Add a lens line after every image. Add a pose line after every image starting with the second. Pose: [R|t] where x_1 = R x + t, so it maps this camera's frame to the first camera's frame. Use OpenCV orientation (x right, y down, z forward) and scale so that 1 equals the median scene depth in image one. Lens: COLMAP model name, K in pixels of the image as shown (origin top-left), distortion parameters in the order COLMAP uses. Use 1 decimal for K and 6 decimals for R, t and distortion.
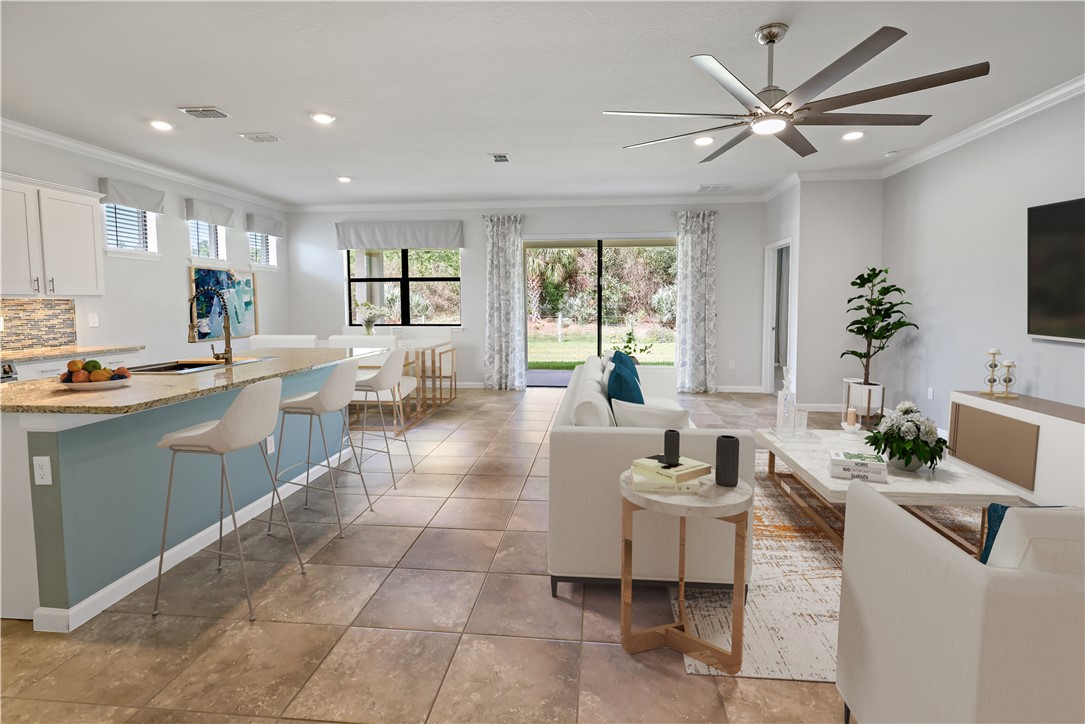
lens RADIAL K [[514.6, 0, 509.4], [0, 514.6, 304.6], [0, 0, 1]] dist [-0.001536, 0.000529]
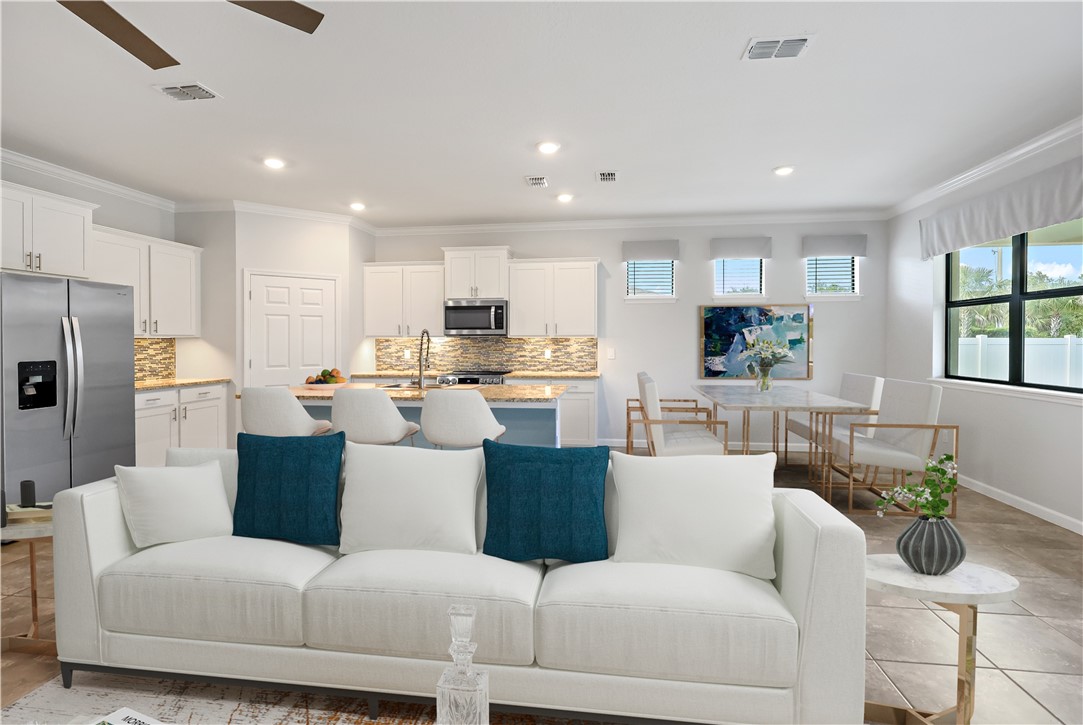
lens RADIAL K [[513.6, 0, 546.5], [0, 513.6, 344.7], [0, 0, 1]] dist [-0.001536, 0.000529]
pose [[0.022278, 0.009019, -0.999711, 0.389840], [-0.002563, 0.999957, 0.008964, -0.003988], [0.999749, 0.002363, 0.022300, 0.637988]]
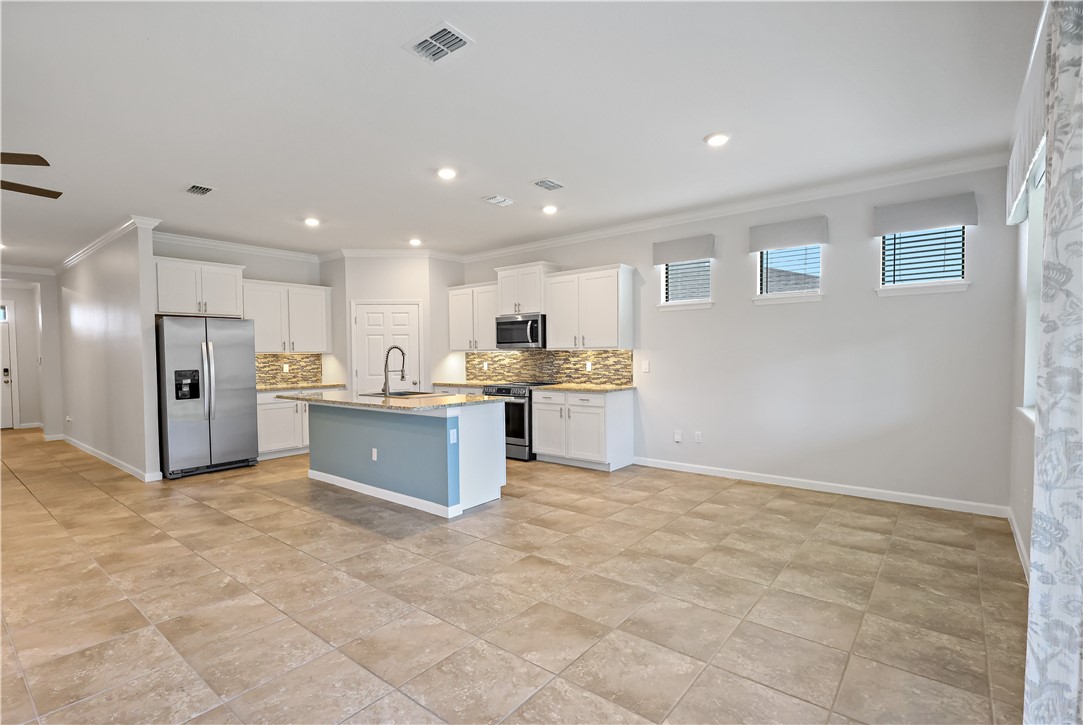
lens RADIAL K [[513.6, 0, 540.2], [0, 513.6, 373.1], [0, 0, 1]] dist [-0.001536, 0.000529]
pose [[-0.498032, 0.040303, -0.866222, 0.289670], [0.009411, 0.999112, 0.041075, -0.005474], [0.867108, 0.012304, -0.497969, 1.084530]]
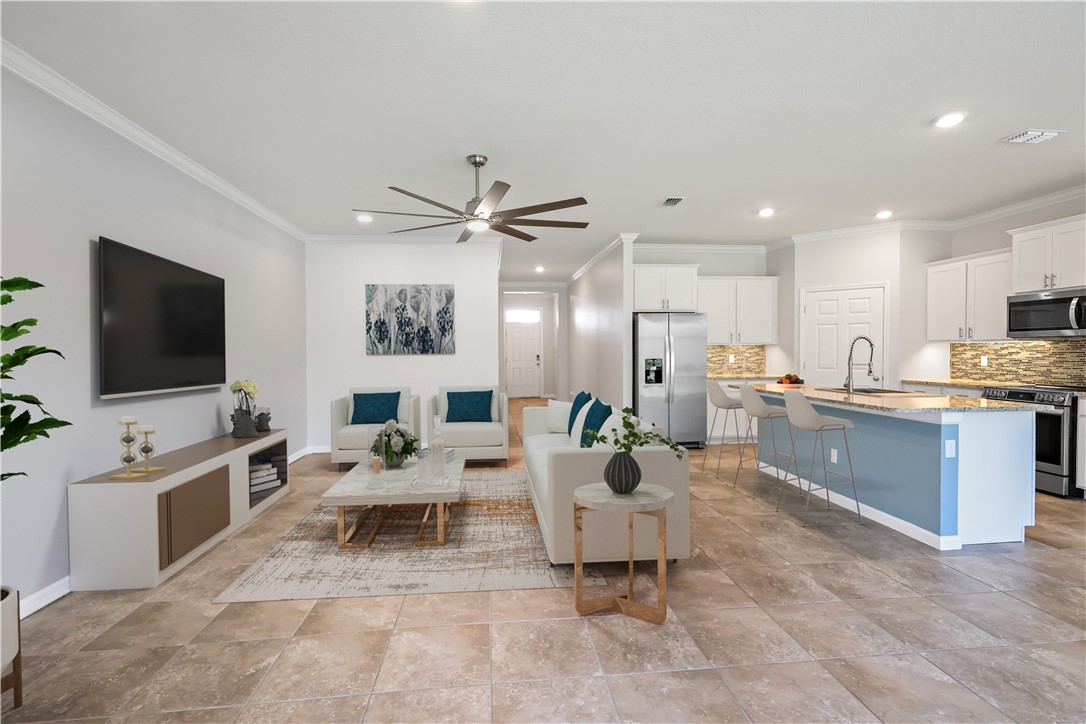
lens RADIAL K [[515.1, 0, 539.0], [0, 515.1, 358.9], [0, 0, 1]] dist [-0.001536, 0.000529]
pose [[-0.966574, 0.013893, -0.256011, 0.315628], [0.008231, 0.999698, 0.023174, -0.005511], [0.256255, 0.020293, -0.966396, 1.058848]]
